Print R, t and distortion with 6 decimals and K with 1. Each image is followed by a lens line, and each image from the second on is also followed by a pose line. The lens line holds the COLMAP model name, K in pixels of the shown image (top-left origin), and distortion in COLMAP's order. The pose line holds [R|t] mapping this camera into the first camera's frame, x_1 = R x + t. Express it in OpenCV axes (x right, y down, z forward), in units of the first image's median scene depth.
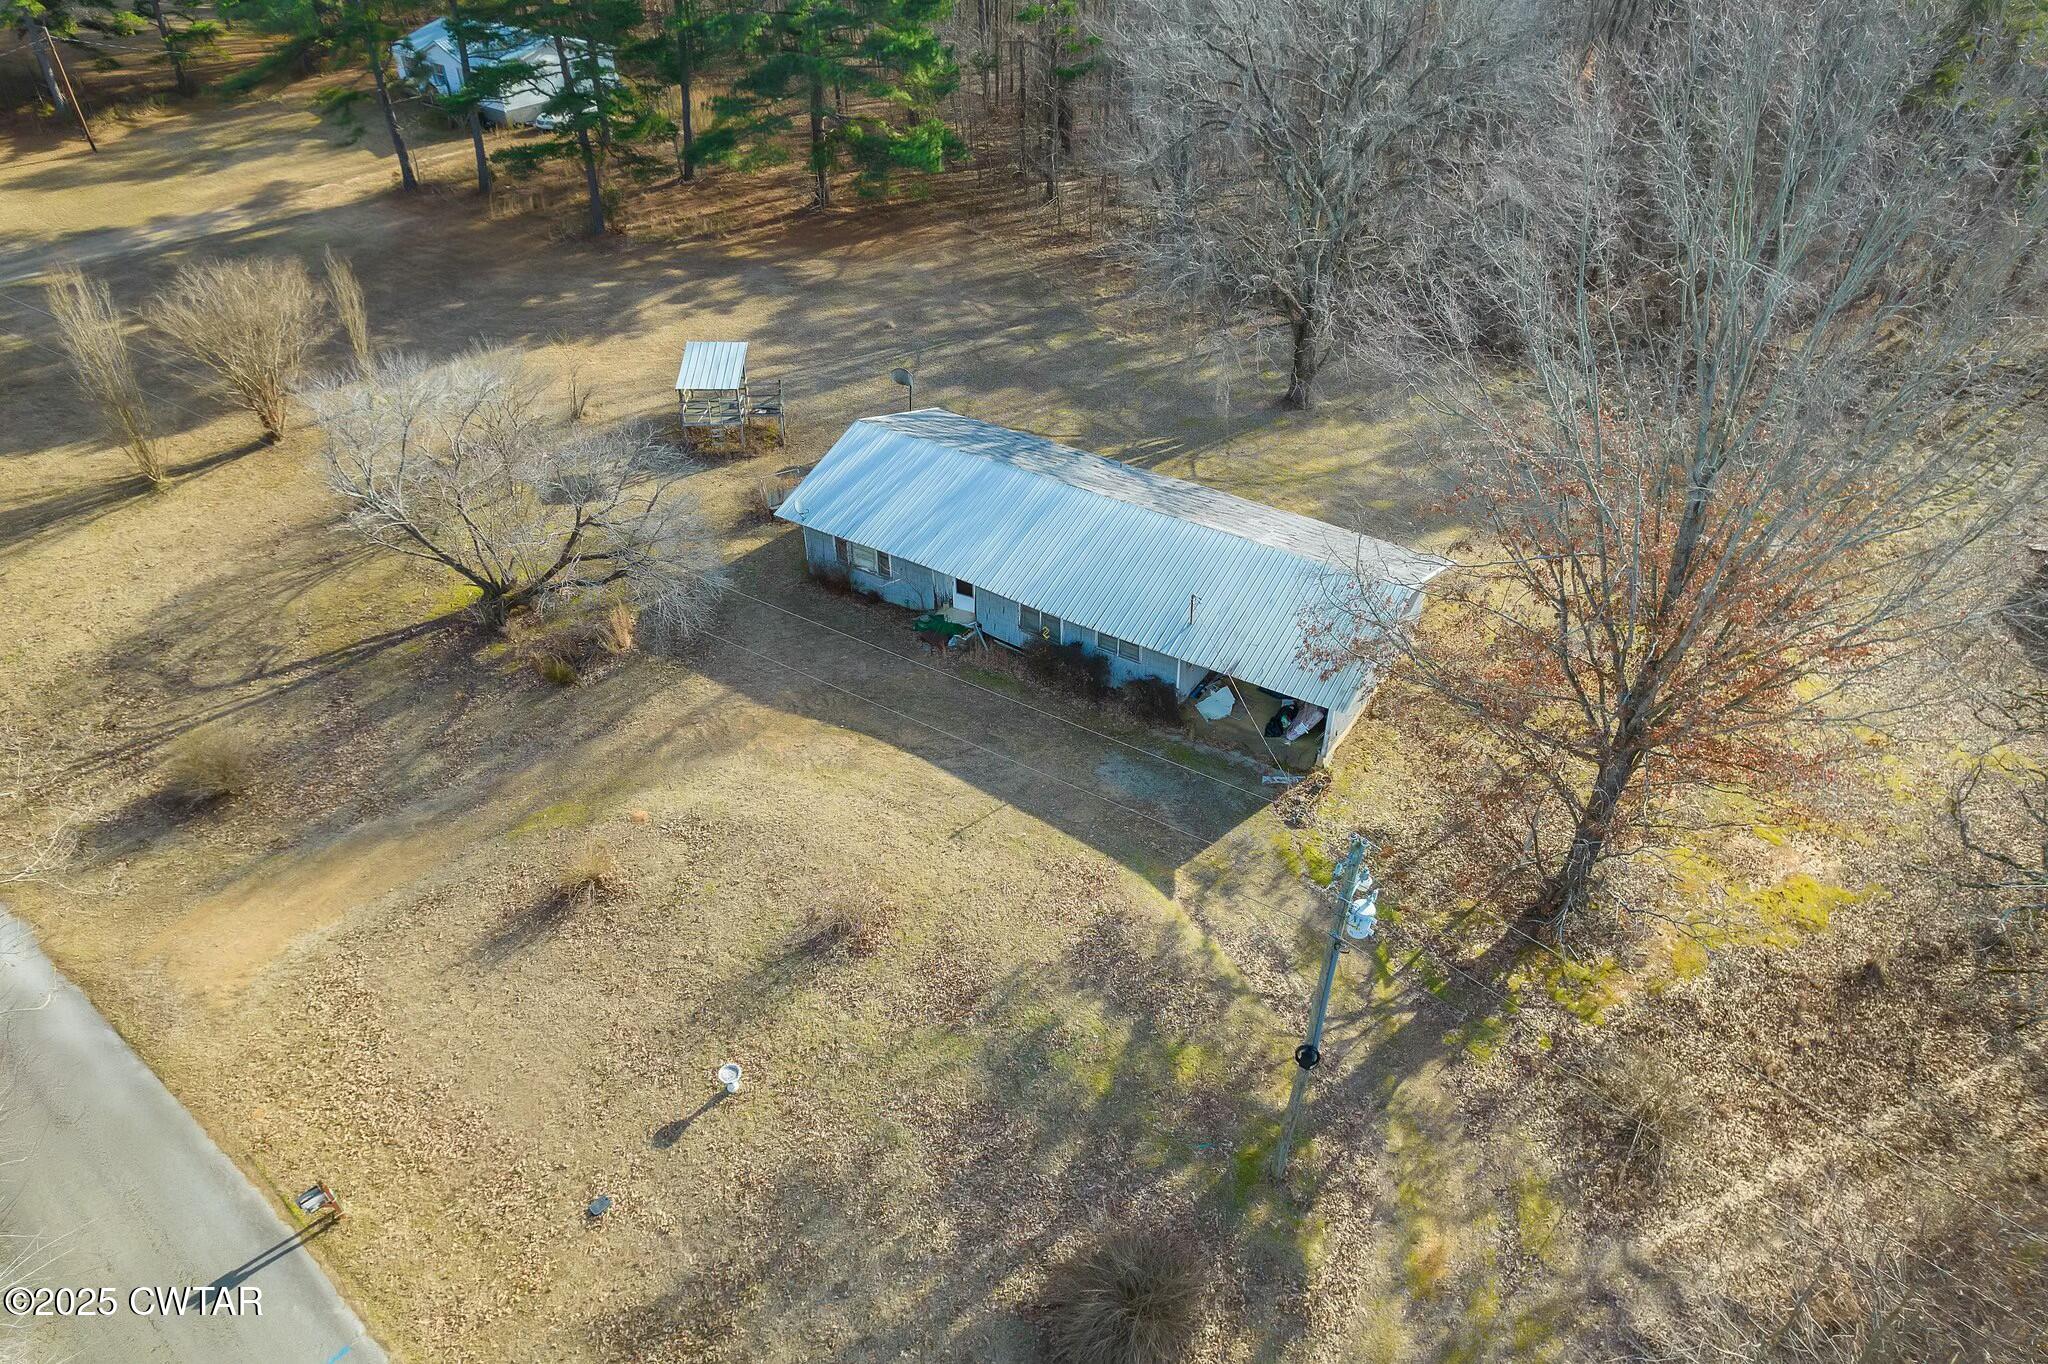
lens RADIAL K [[1314.7, 0, 1030.7], [0, 1314.7, 675.3], [0, 0, 1]] dist [-0.078093, 0.068655]
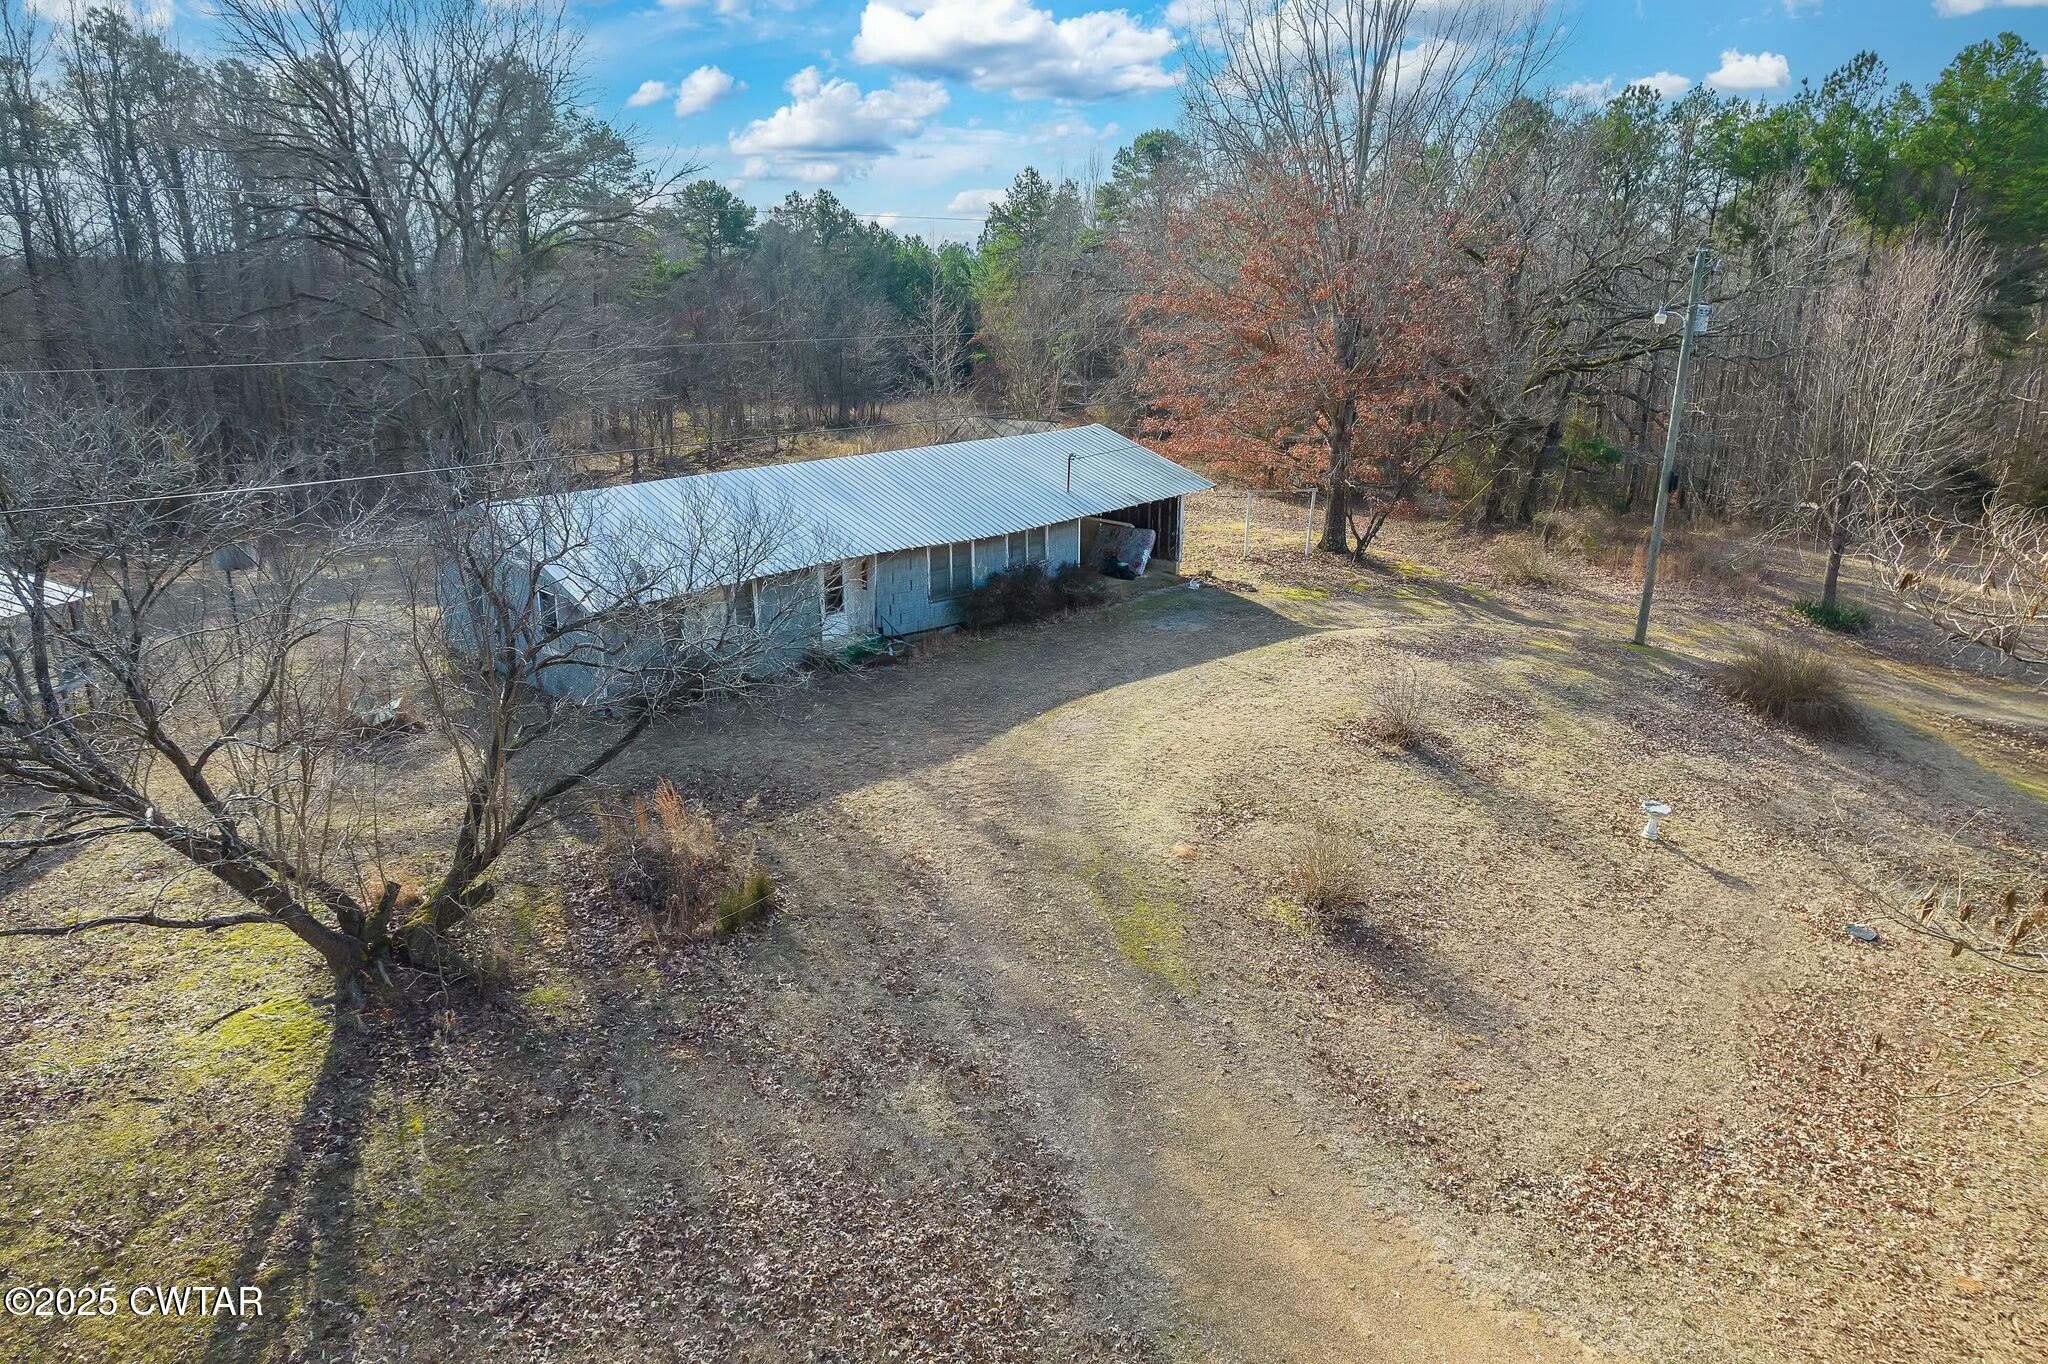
lens RADIAL K [[1314.7, 0, 1035.8], [0, 1314.7, 690.4], [0, 0, 1]] dist [-0.078093, 0.068655]
pose [[0.195320, -0.309994, 0.930459, -0.911498], [0.574859, 0.804853, 0.147473, -0.086573], [-0.794599, 0.506078, 0.335407, 0.868807]]
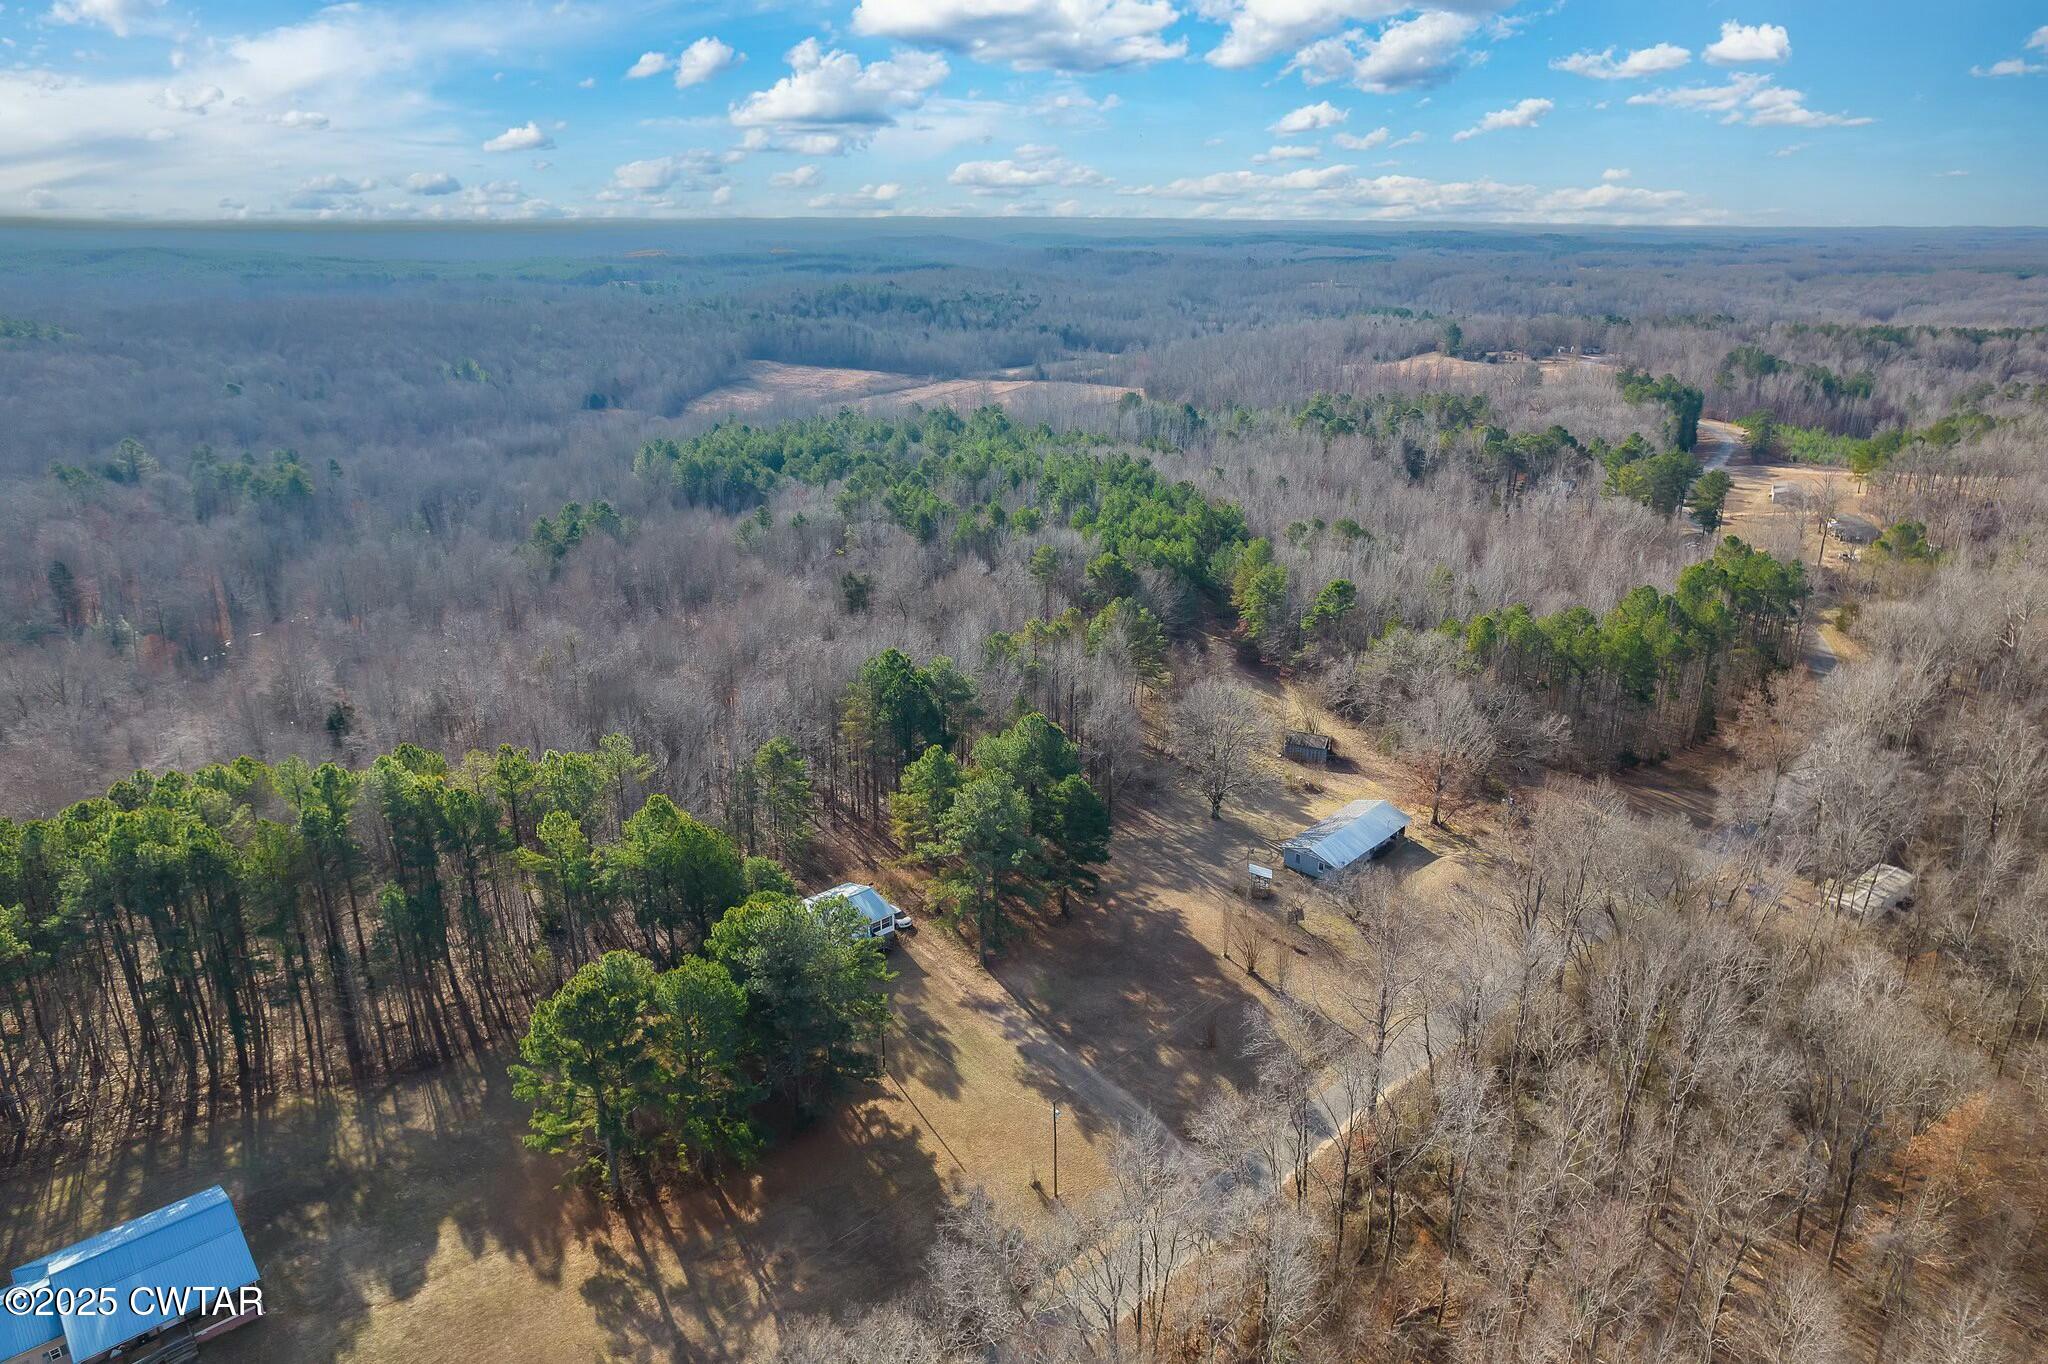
lens RADIAL K [[1314.7, 0, 1027.0], [0, 1314.7, 733.0], [0, 0, 1]] dist [-0.078093, 0.068655]
pose [[0.193966, -0.367644, 0.909514, -4.795554], [0.582702, 0.789026, 0.194671, -2.216626], [-0.789199, 0.492216, 0.367271, 0.151113]]
